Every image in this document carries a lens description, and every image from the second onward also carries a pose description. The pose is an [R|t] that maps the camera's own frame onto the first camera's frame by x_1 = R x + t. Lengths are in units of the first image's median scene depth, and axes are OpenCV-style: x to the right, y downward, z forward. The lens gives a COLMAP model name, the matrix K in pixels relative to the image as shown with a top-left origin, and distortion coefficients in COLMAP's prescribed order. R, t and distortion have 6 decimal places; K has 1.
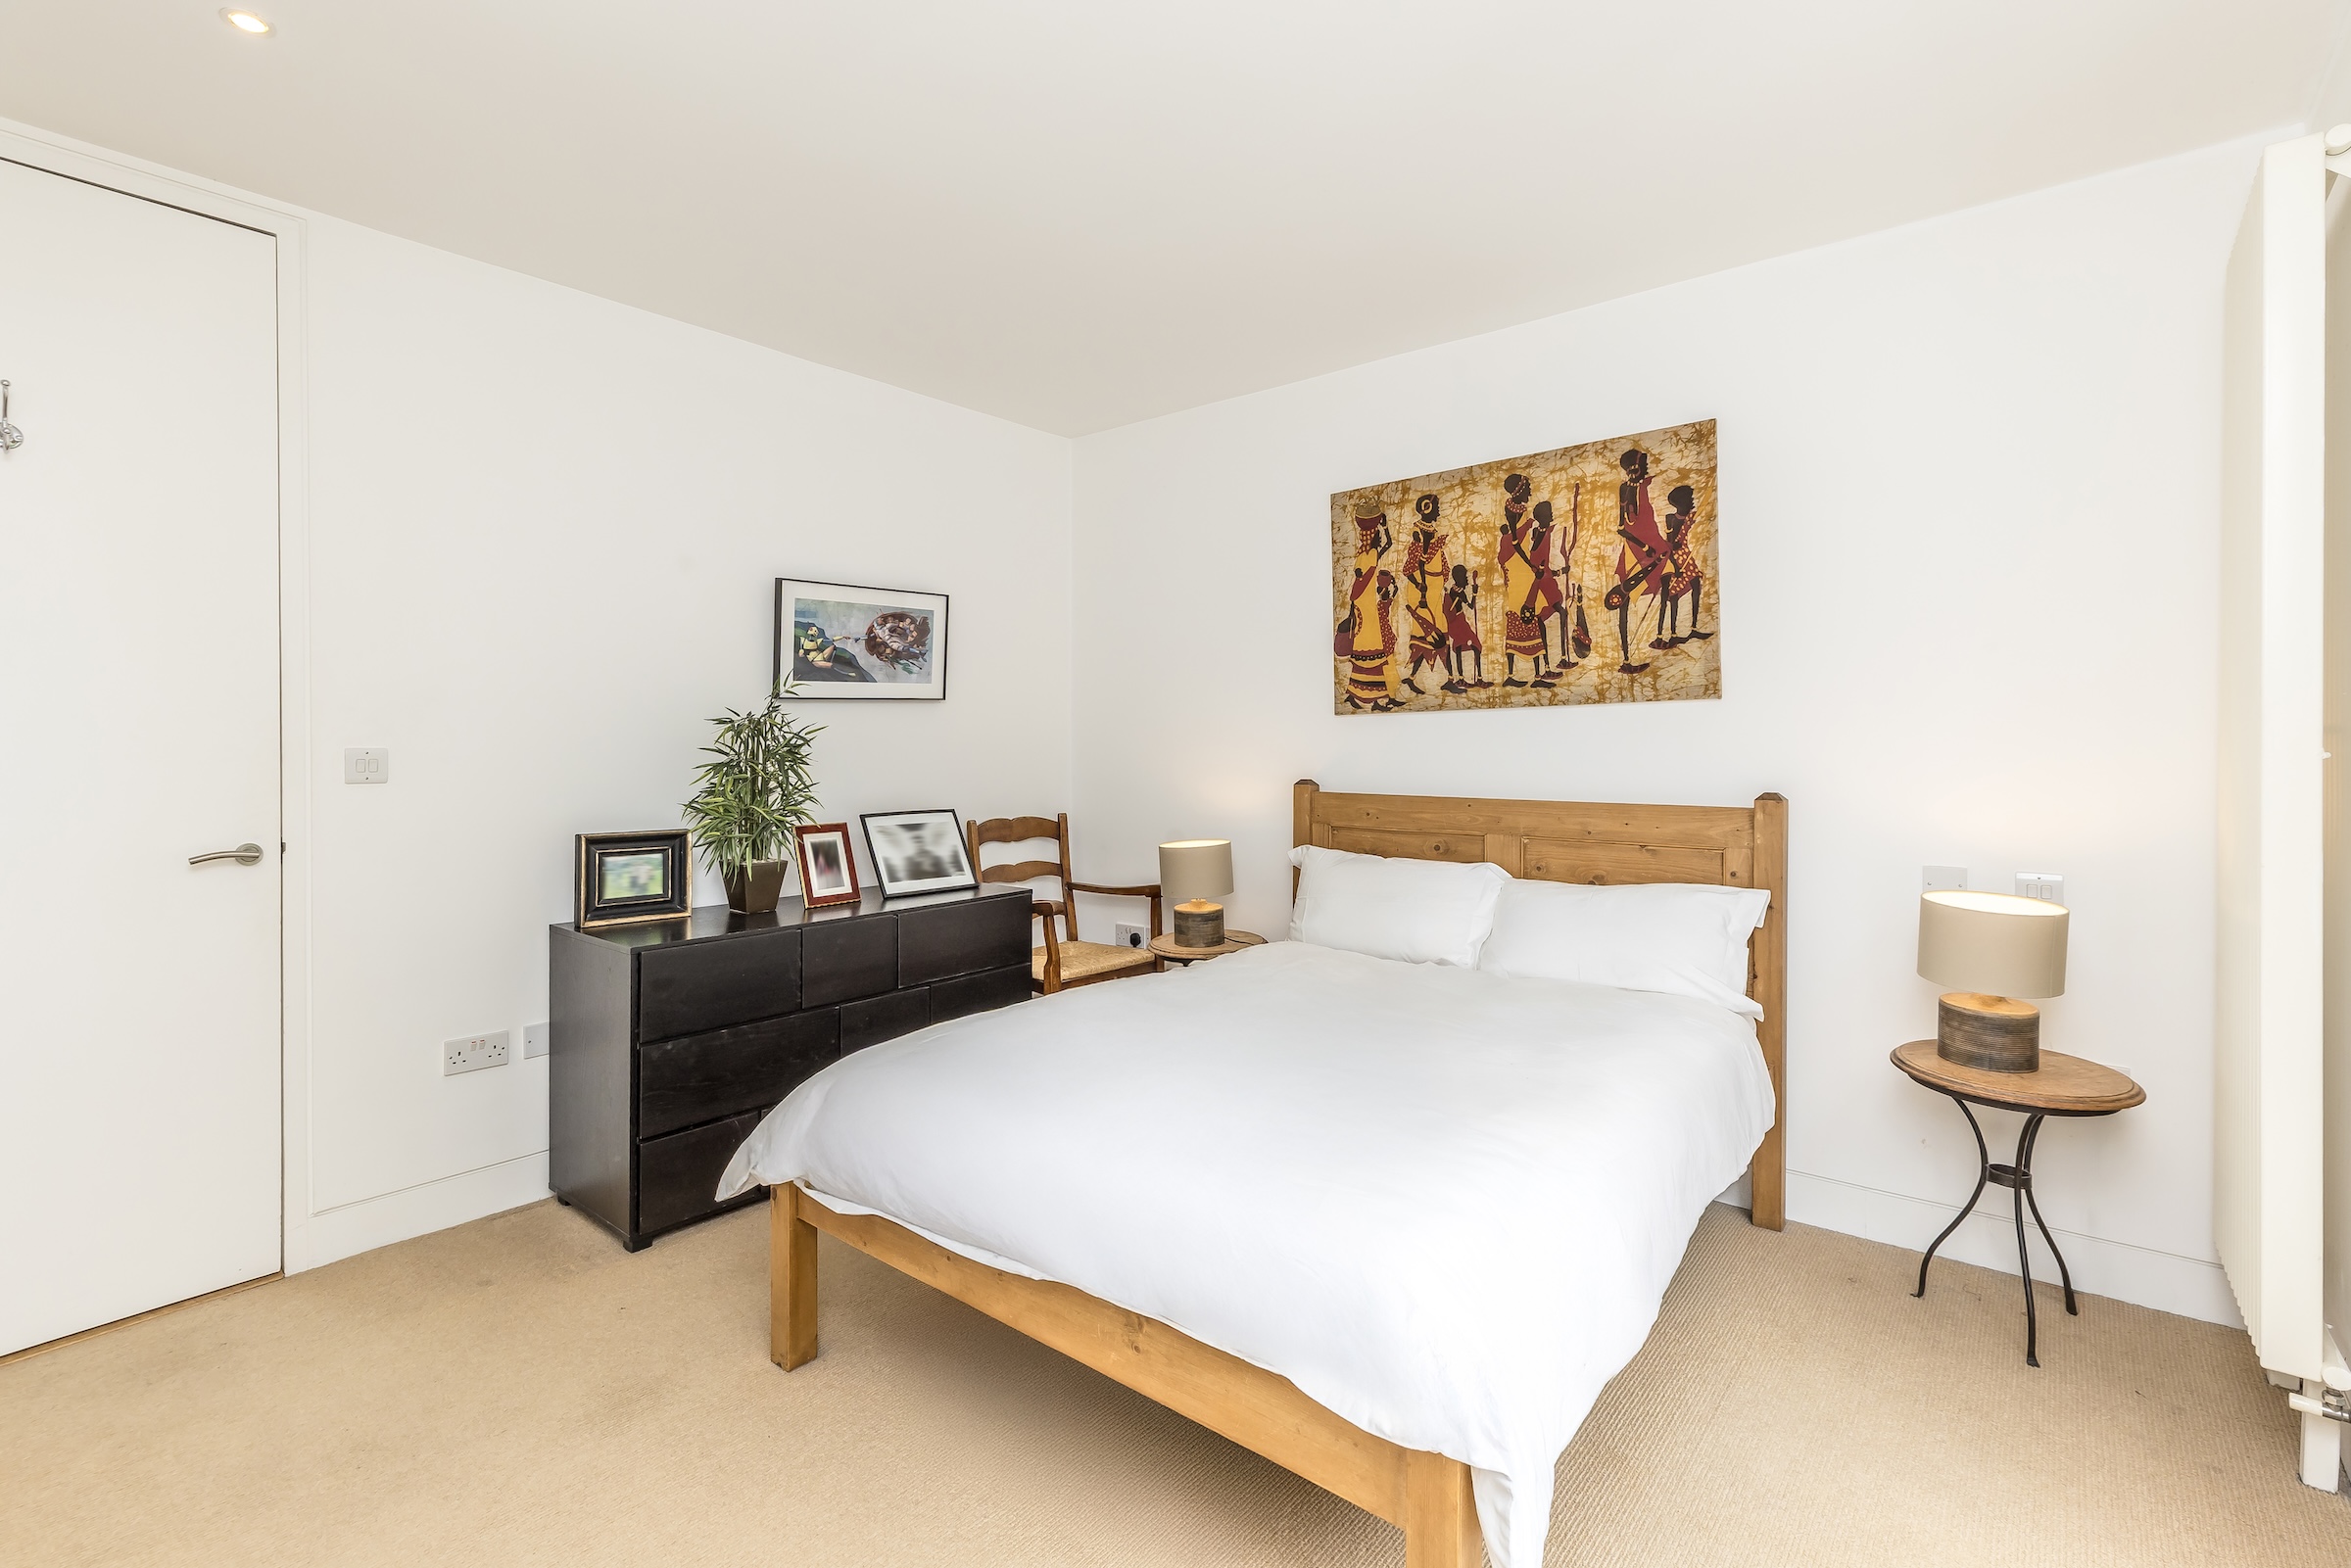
lens RADIAL K [[1108.1, 0, 1169.2], [0, 1108.1, 775.1], [0, 0, 1]] dist [0.000945, -0.000019]
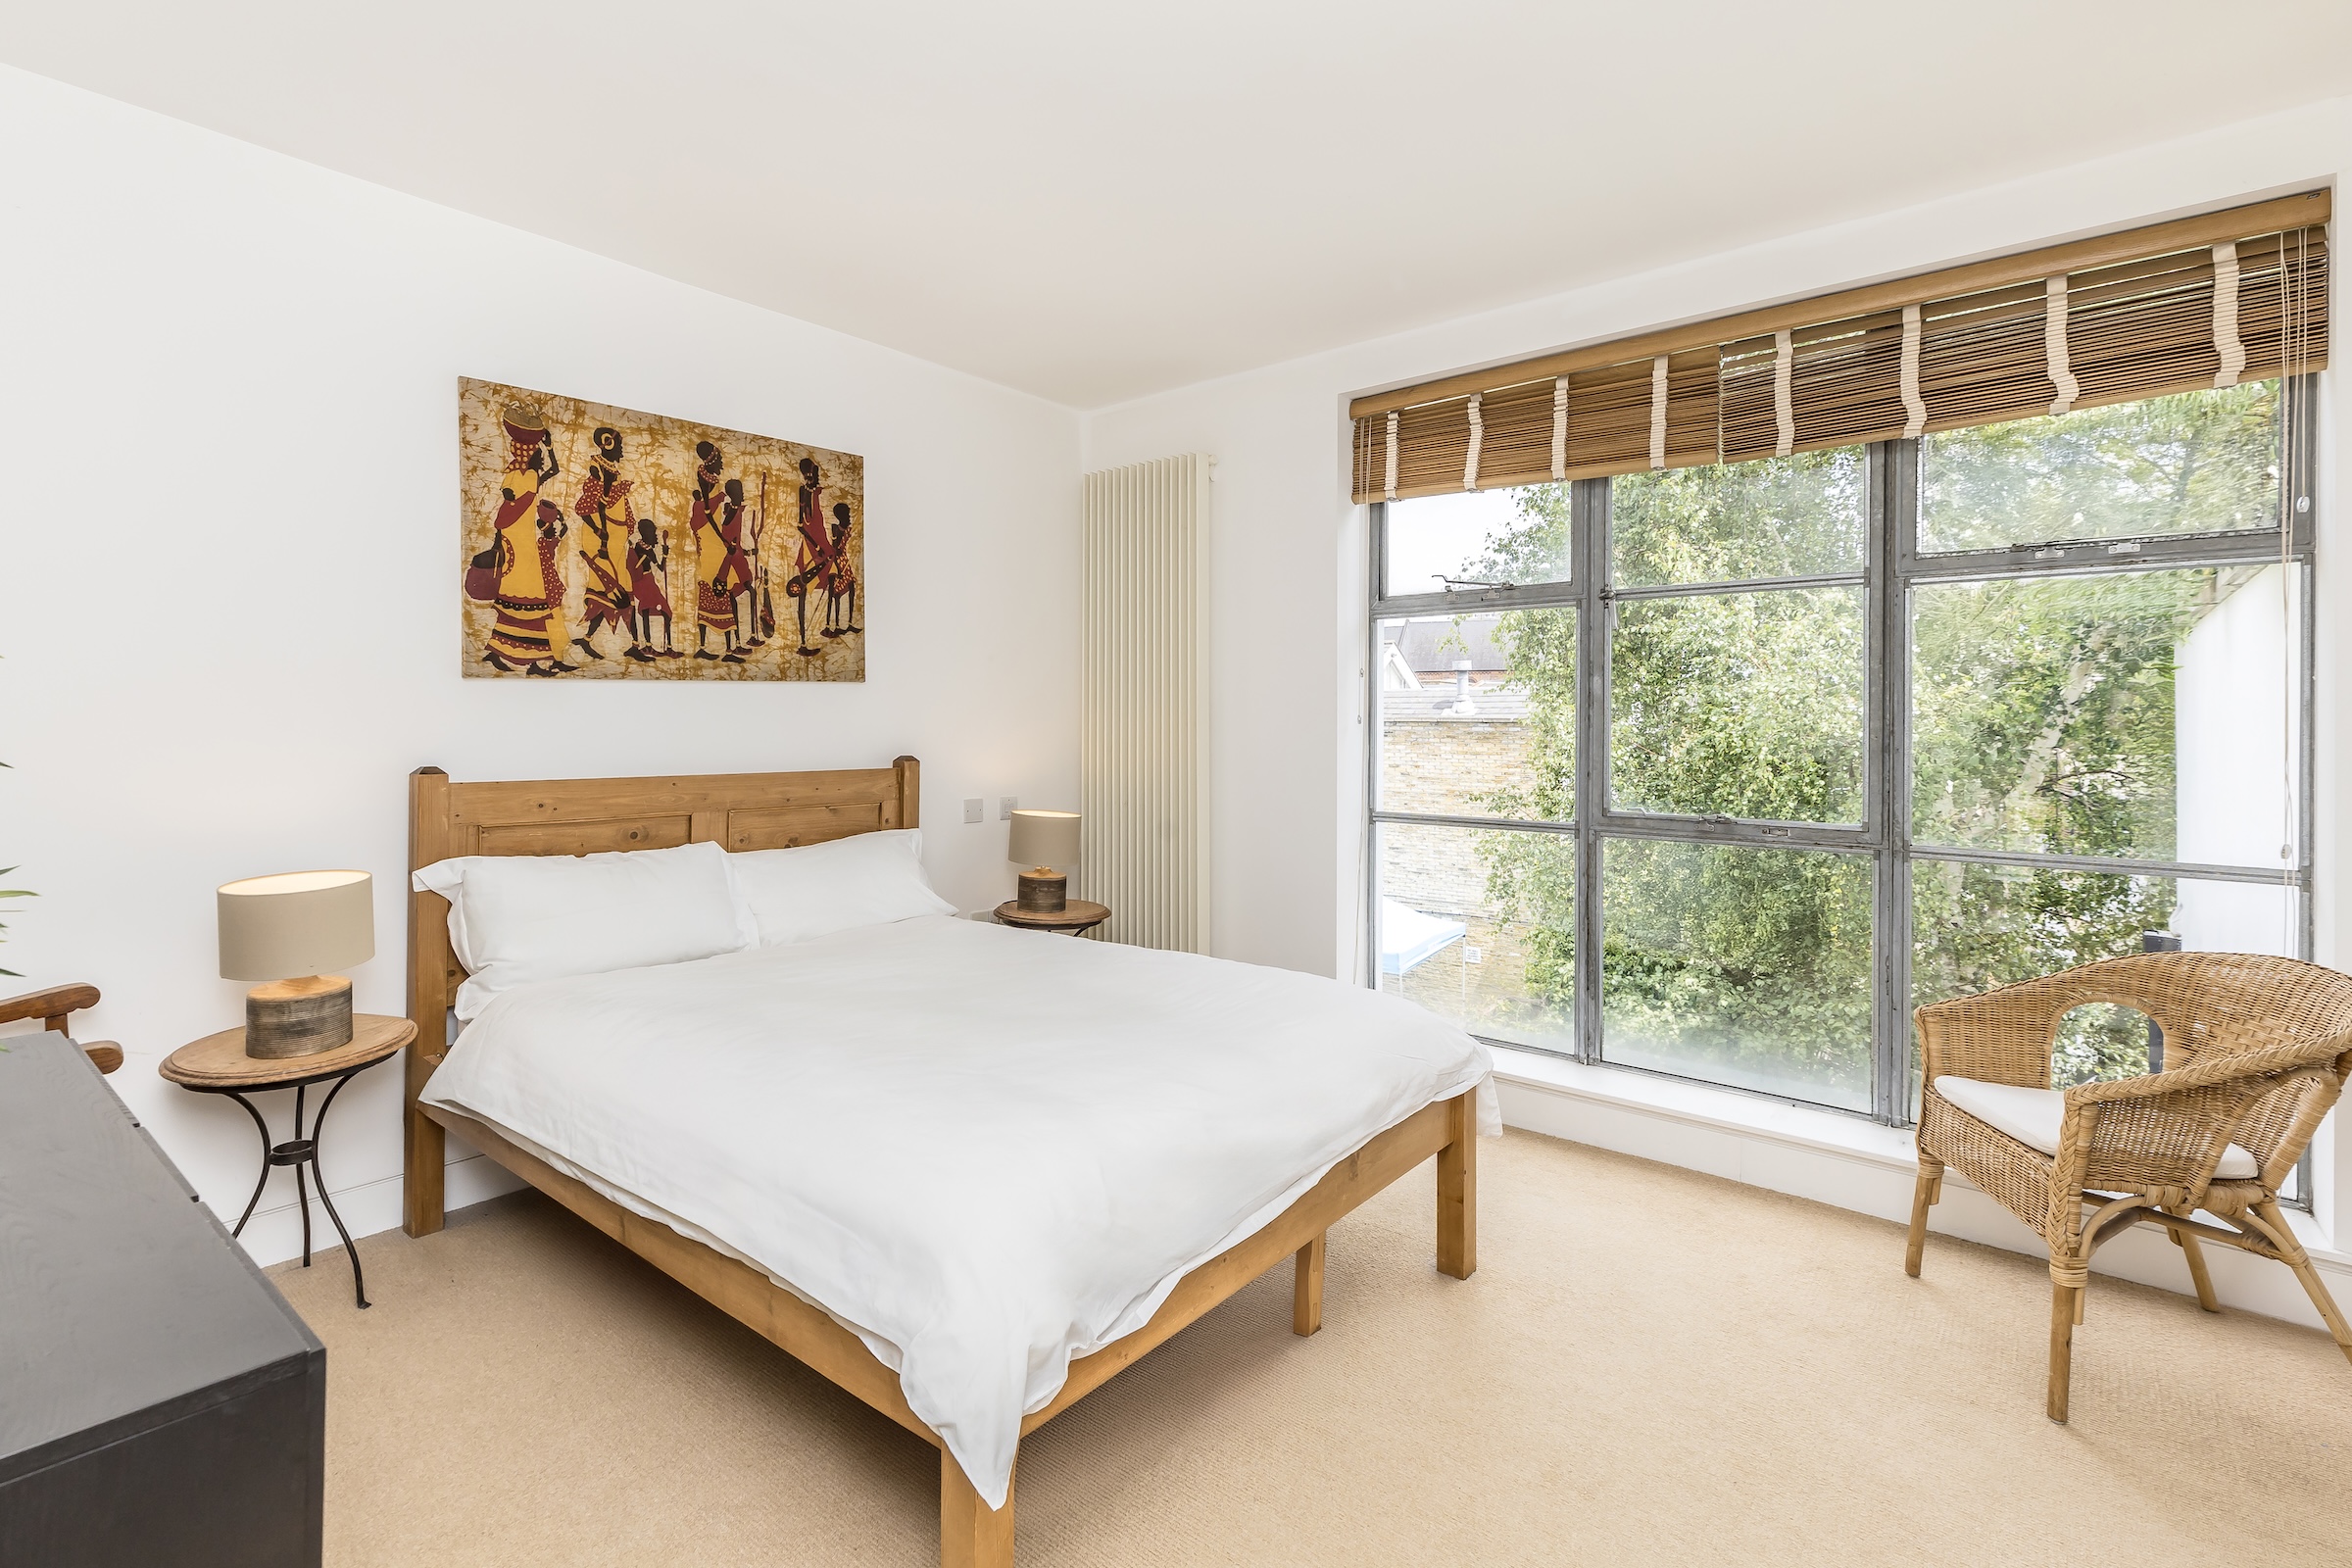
lens RADIAL K [[1075.7, 0, 1145.6], [0, 1075.7, 757.0], [0, 0, 1]] dist [0.000682, -0.000081]
pose [[-0.010126, -0.027672, 0.999566, -0.635810], [0.031147, 0.999123, 0.027975, -0.007991], [-0.999464, 0.031417, -0.009256, 0.618134]]
